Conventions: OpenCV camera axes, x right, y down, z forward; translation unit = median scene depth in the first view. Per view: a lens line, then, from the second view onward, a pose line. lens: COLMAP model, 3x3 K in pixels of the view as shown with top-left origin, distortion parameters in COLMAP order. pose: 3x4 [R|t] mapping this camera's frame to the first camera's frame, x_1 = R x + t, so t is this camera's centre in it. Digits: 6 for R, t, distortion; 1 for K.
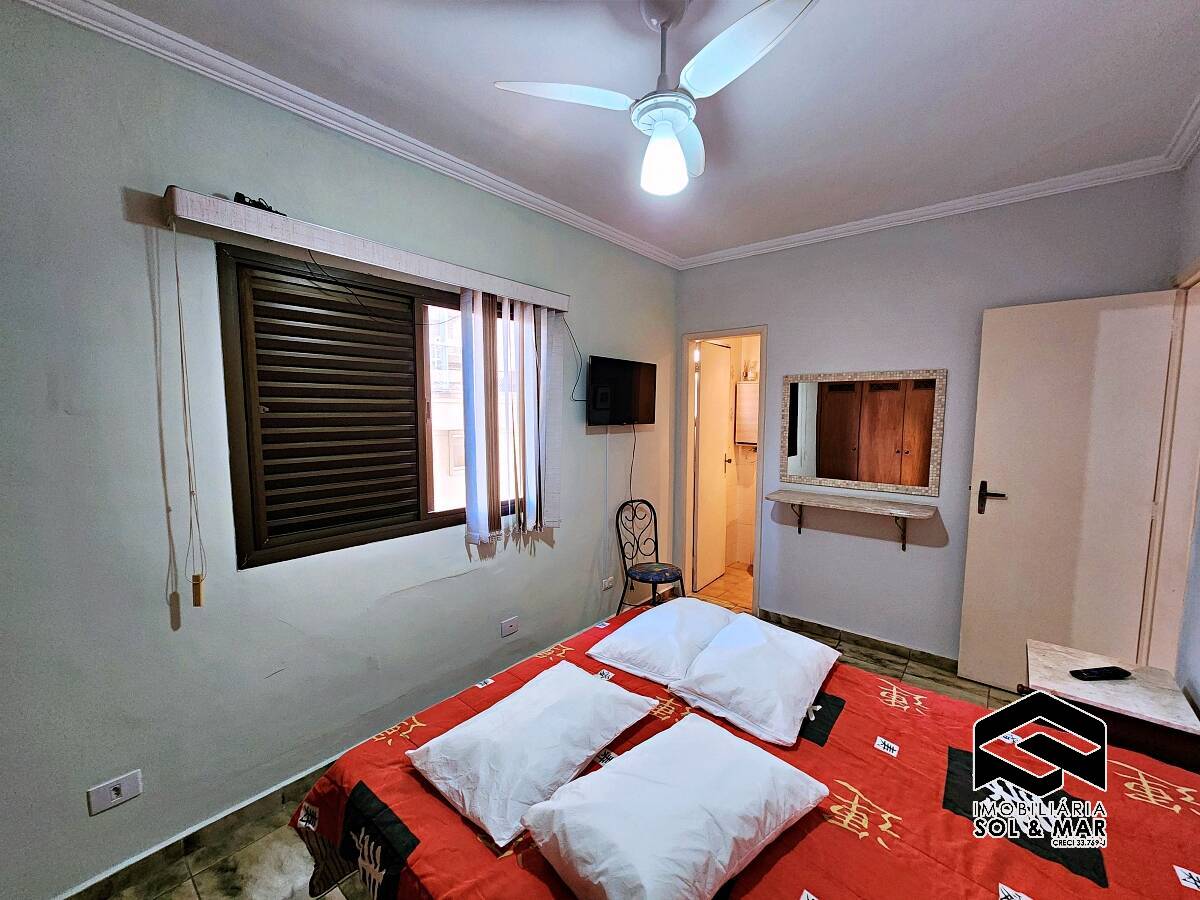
lens RADIAL K [[493.0, 0, 607.2], [0, 493.0, 453.3], [0, 0, 1]] dist [-0.008192, 0.003170]
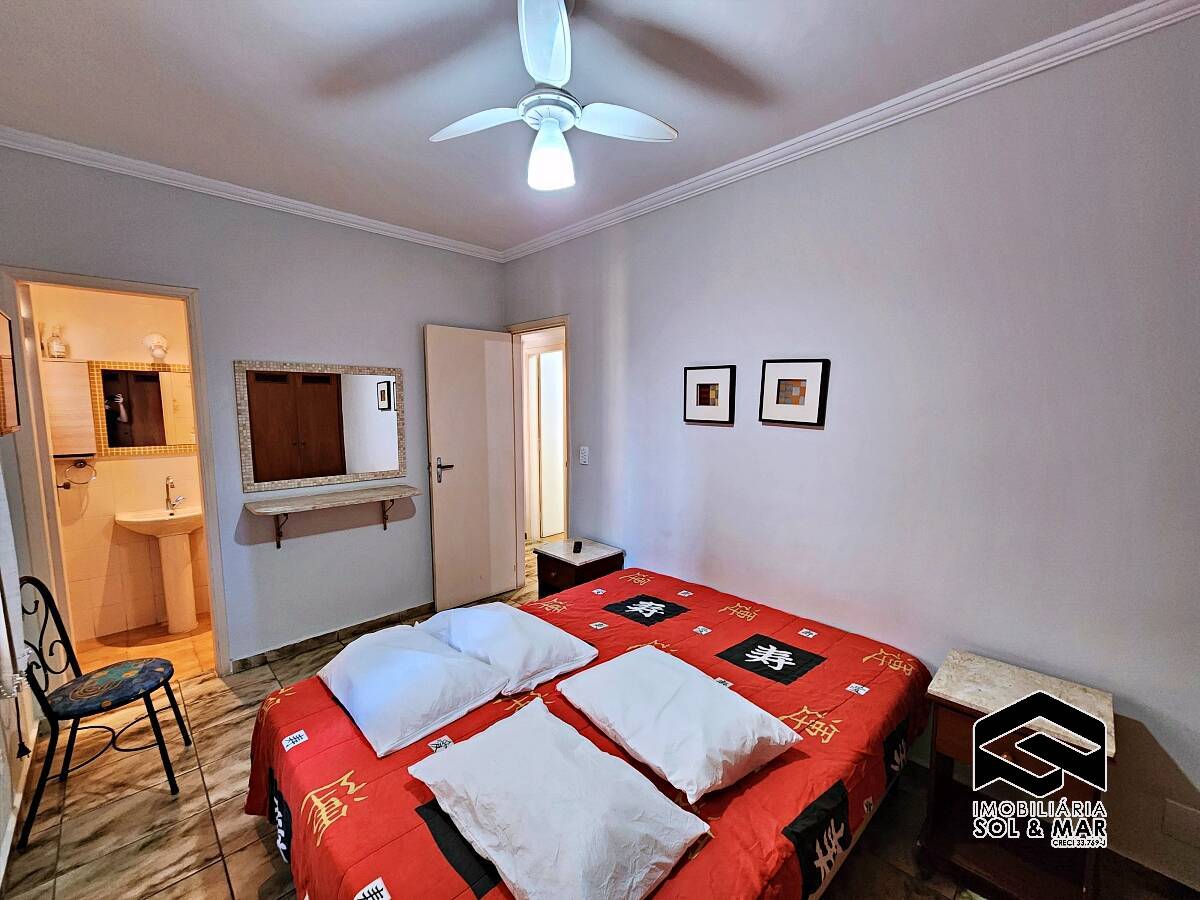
lens RADIAL K [[493.0, 0, 599.6], [0, 493.0, 457.4], [0, 0, 1]] dist [-0.008192, 0.003170]
pose [[0.099702, -0.112873, 0.988595, -0.459837], [0.087371, 0.990701, 0.104302, -0.040890], [-0.991174, 0.075975, 0.108636, 0.412334]]
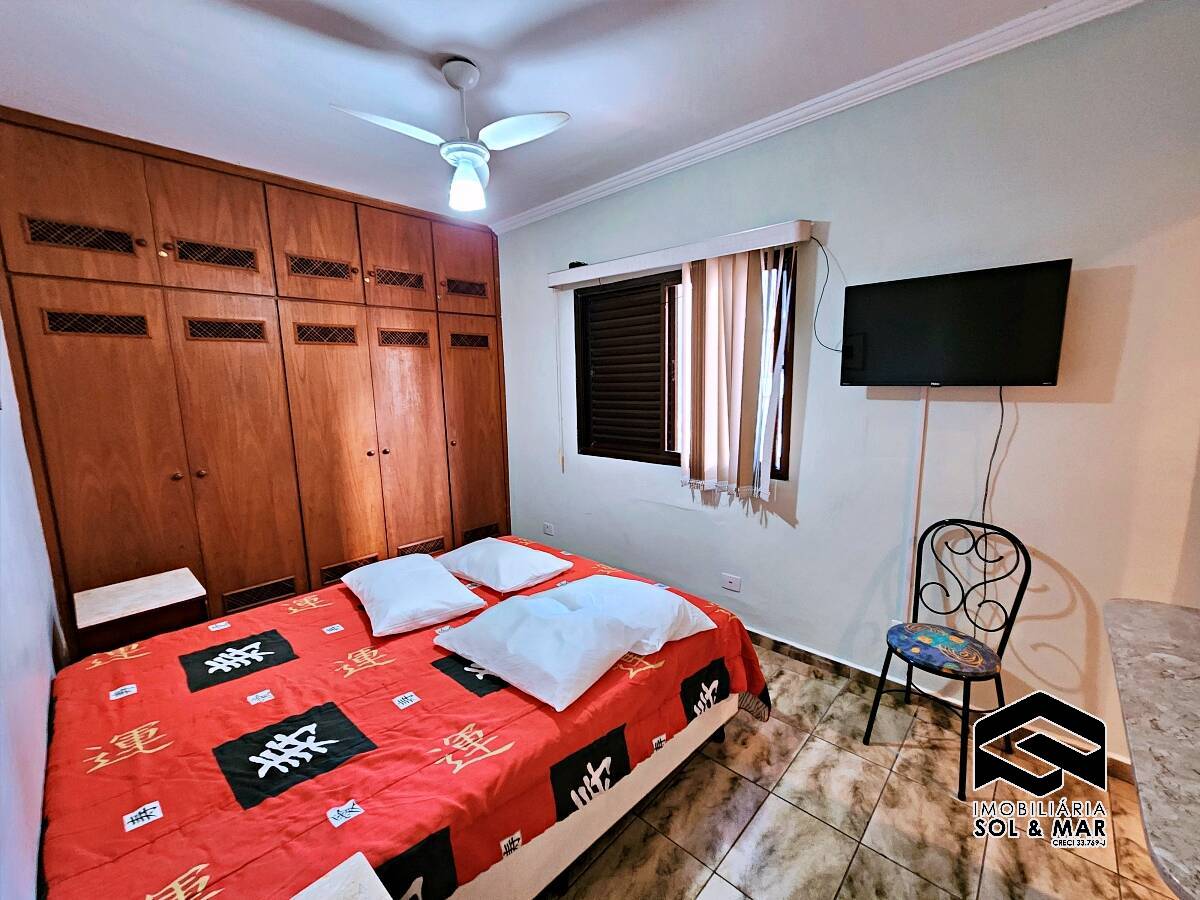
lens RADIAL K [[493.0, 0, 591.8], [0, 493.0, 454.2], [0, 0, 1]] dist [-0.008192, 0.003170]
pose [[-0.072586, 0.148028, -0.986316, 0.769014], [-0.066049, 0.986040, 0.152847, -0.045492], [0.995173, 0.076240, -0.061796, 0.734323]]
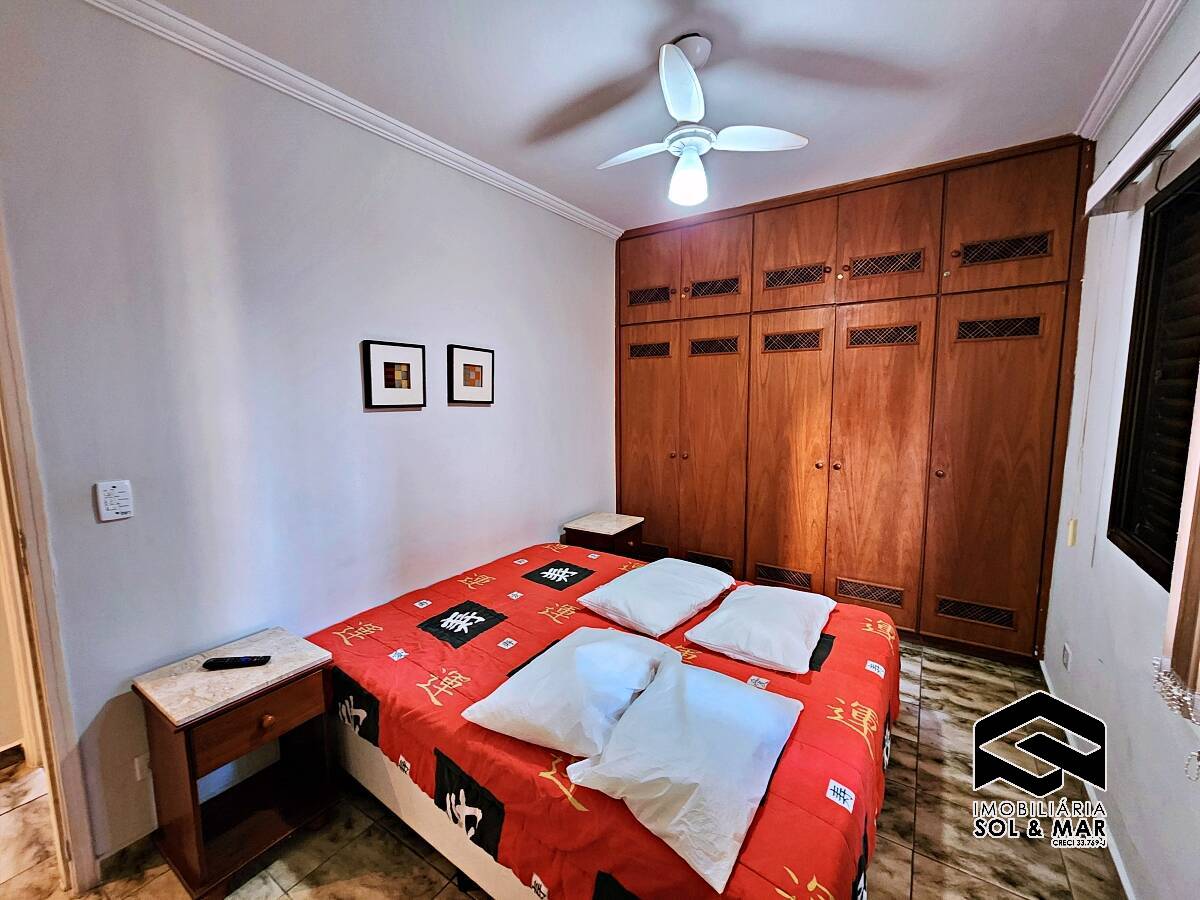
lens RADIAL K [[493.0, 0, 602.8], [0, 493.0, 449.9], [0, 0, 1]] dist [-0.008192, 0.003170]
pose [[-0.994733, 0.019958, -0.100539, 0.230555], [-0.000878, 0.979166, 0.203061, -0.087614], [0.102497, 0.202080, -0.973991, 1.142047]]
